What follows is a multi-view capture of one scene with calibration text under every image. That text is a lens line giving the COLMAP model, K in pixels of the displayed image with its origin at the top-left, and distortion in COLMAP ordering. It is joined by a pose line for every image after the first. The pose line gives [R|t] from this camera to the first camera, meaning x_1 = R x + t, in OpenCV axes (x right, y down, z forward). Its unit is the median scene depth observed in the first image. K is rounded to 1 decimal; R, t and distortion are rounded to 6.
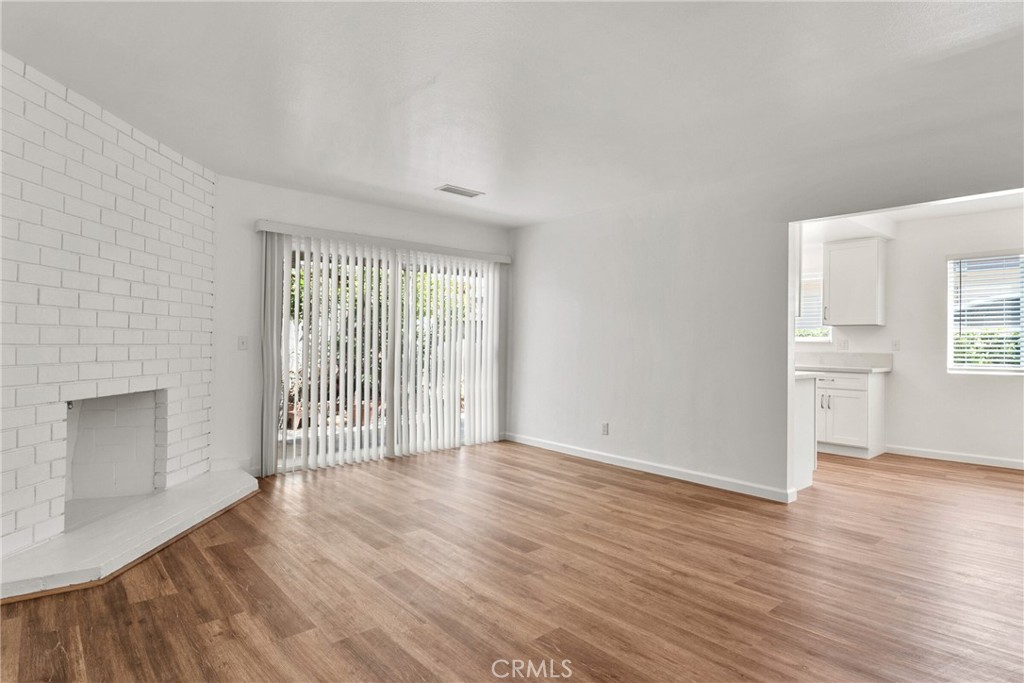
lens RADIAL K [[551.2, 0, 544.6], [0, 551.2, 338.7], [0, 0, 1]] dist [0.037177, -0.027201]
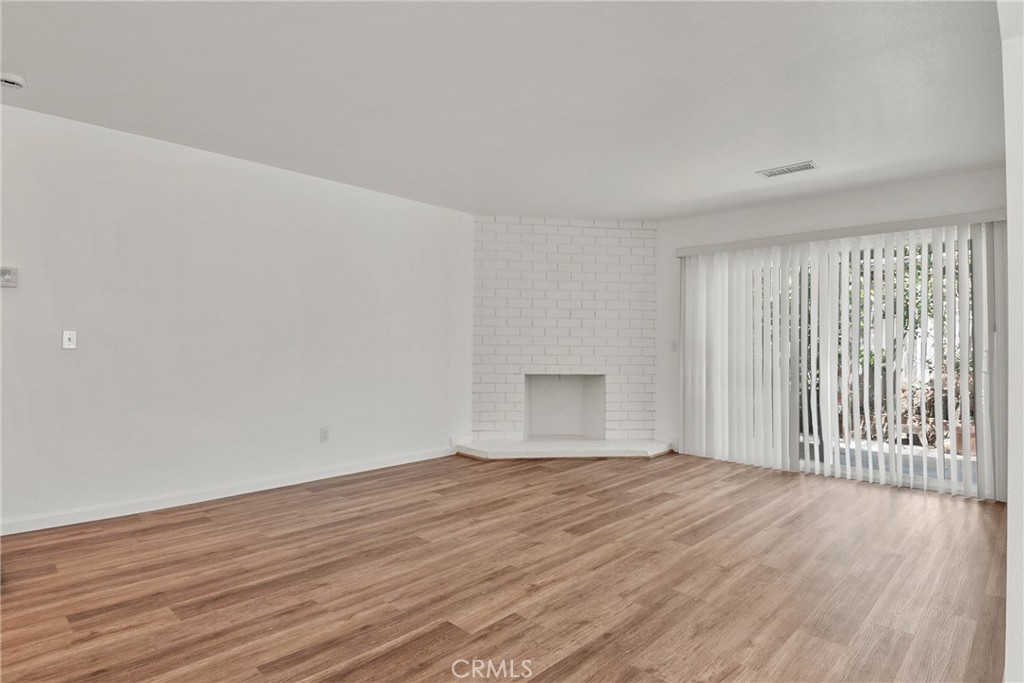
lens RADIAL K [[551.2, 0, 514.1], [0, 551.2, 336.1], [0, 0, 1]] dist [0.037177, -0.027201]
pose [[0.055617, -0.023869, -0.998167, 1.129203], [-0.000457, 0.999714, -0.023931, 0.023174], [0.998452, 0.001787, 0.055591, 0.876875]]
